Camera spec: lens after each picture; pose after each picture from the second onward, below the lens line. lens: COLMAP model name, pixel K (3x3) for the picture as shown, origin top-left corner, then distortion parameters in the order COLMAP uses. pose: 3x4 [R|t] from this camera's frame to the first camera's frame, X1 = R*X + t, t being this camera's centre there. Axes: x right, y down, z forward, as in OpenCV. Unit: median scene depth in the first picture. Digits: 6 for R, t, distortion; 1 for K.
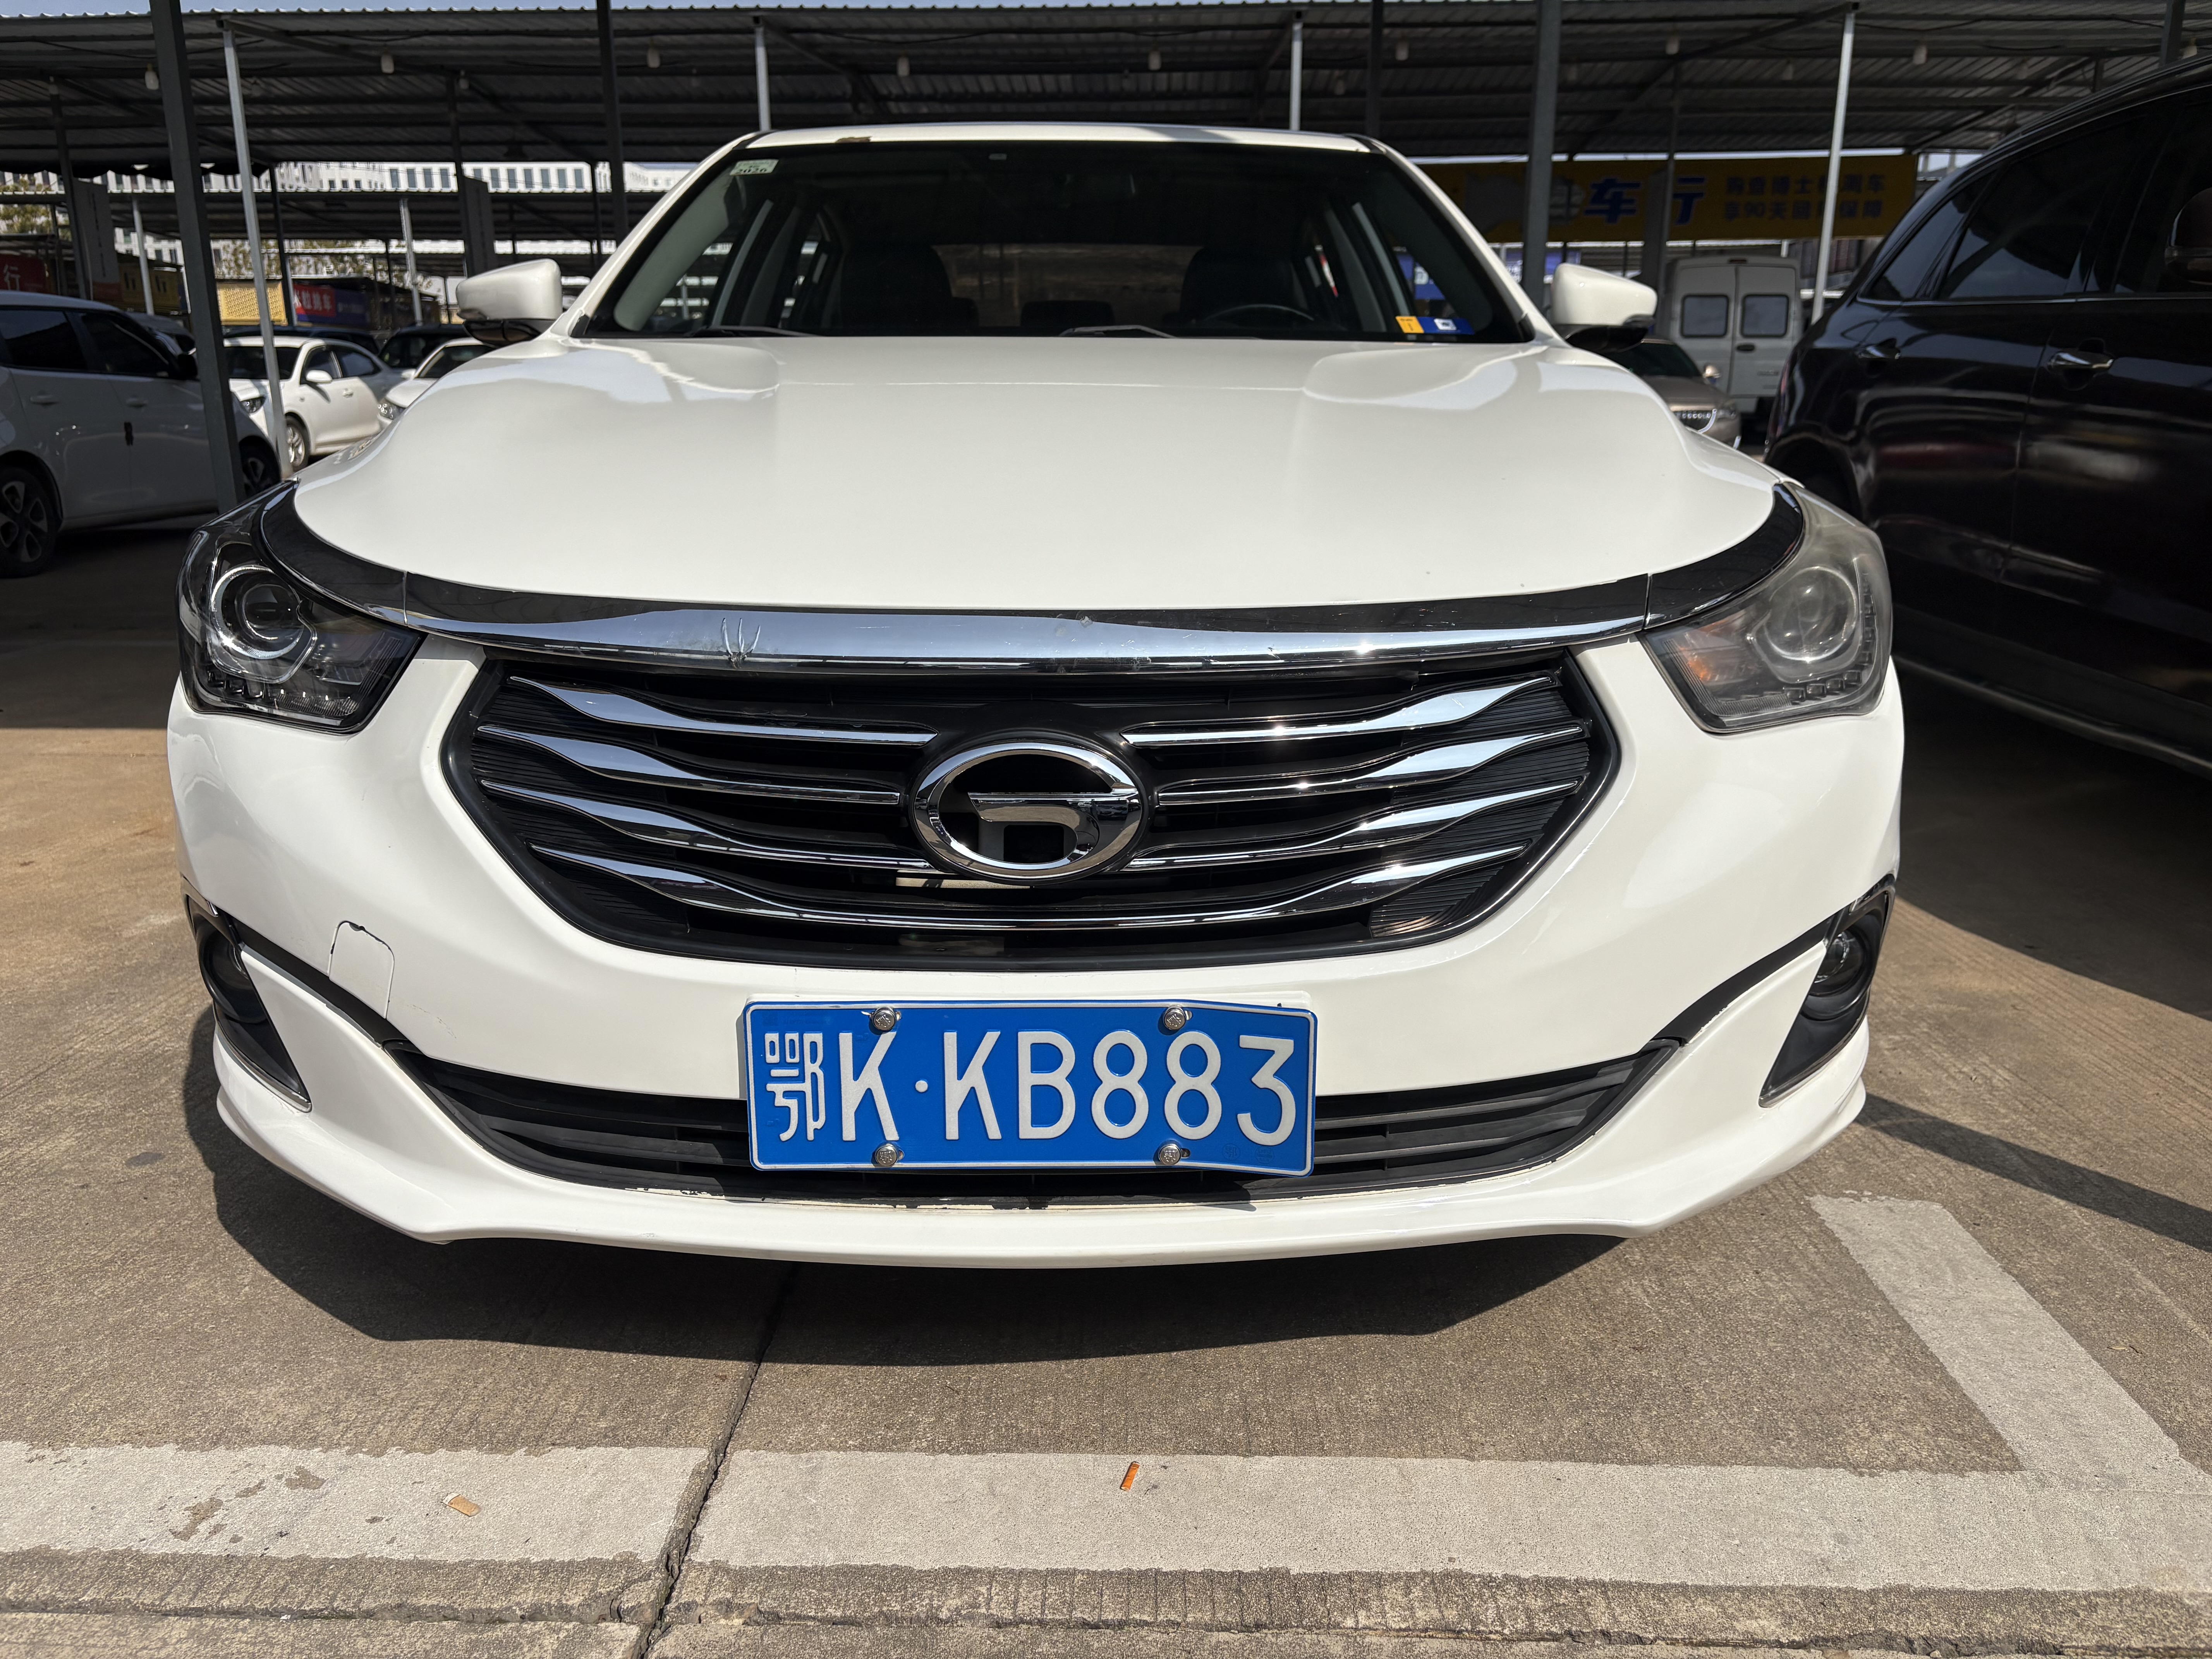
lens RADIAL K [[1664.9, 0, 1033.9], [0, 1664.9, 816.5], [0, 0, 1]] dist [0.061692, -0.066475]
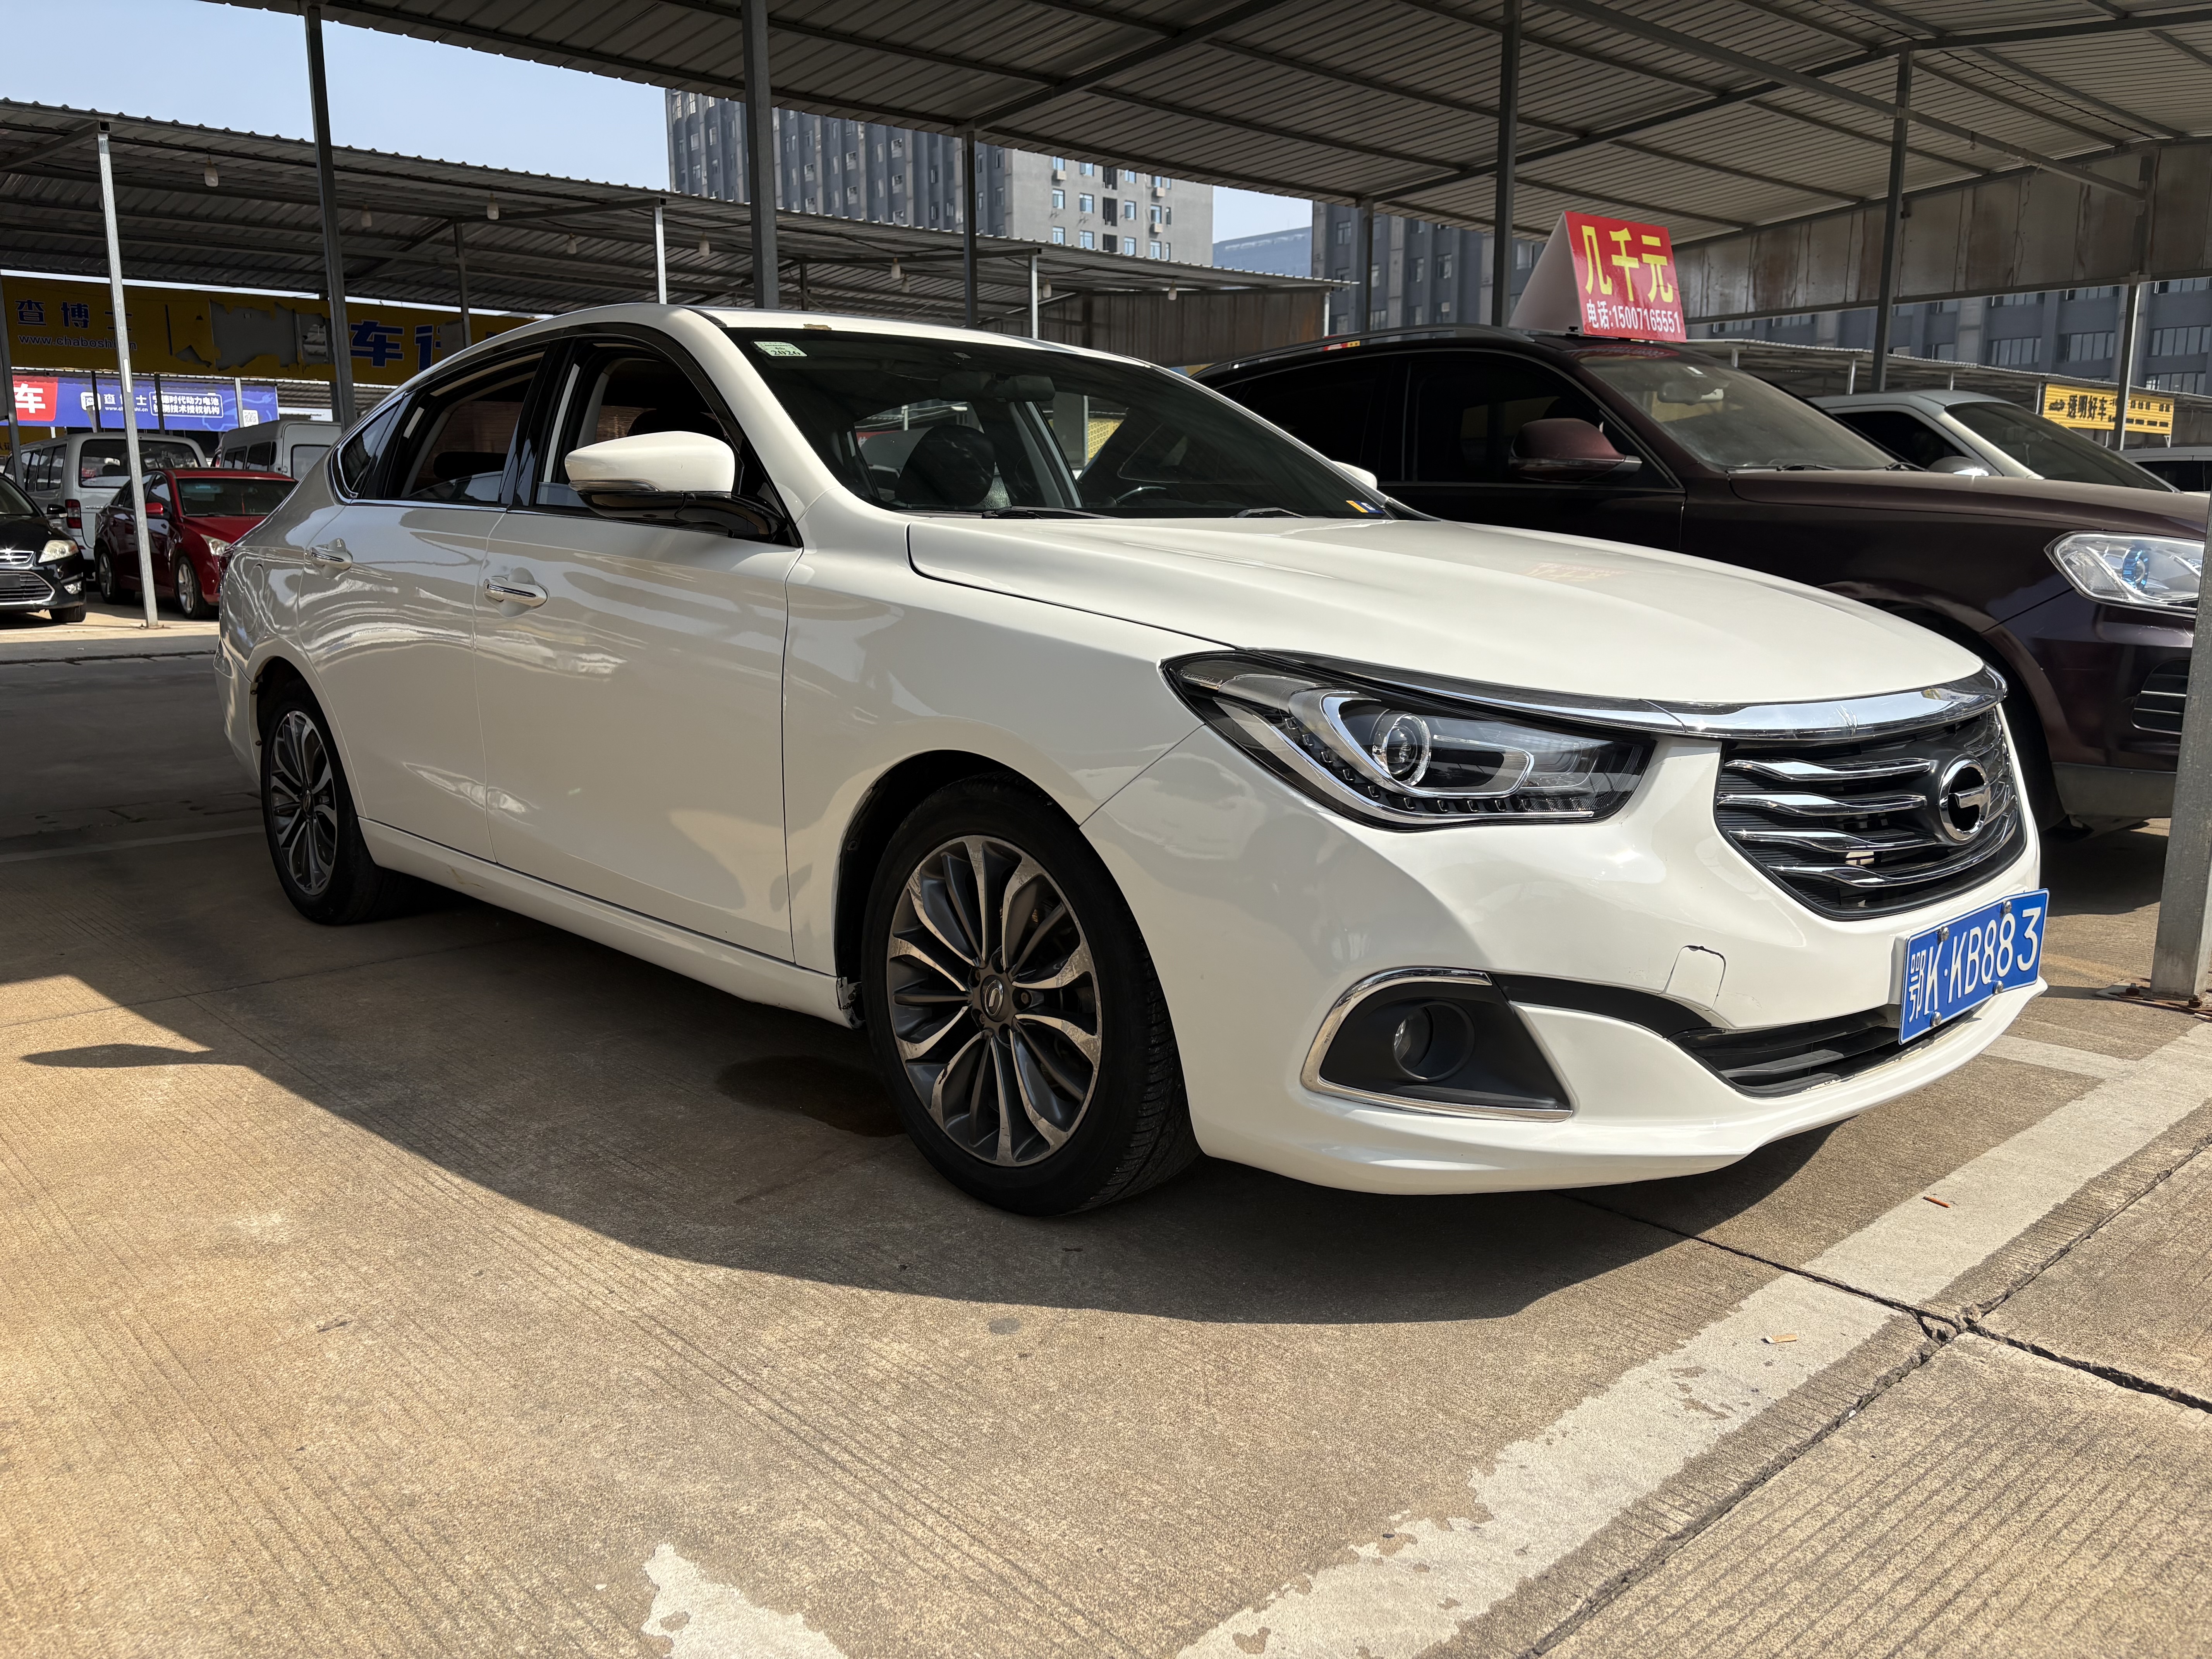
lens RADIAL K [[1664.9, 0, 1110.5], [0, 1664.9, 824.4], [0, 0, 1]] dist [0.061692, -0.066475]
pose [[0.726379, -0.122322, 0.676322, -0.808816], [0.172377, 0.985006, -0.006983, -0.052509], [-0.665327, 0.121654, 0.736573, 0.135022]]
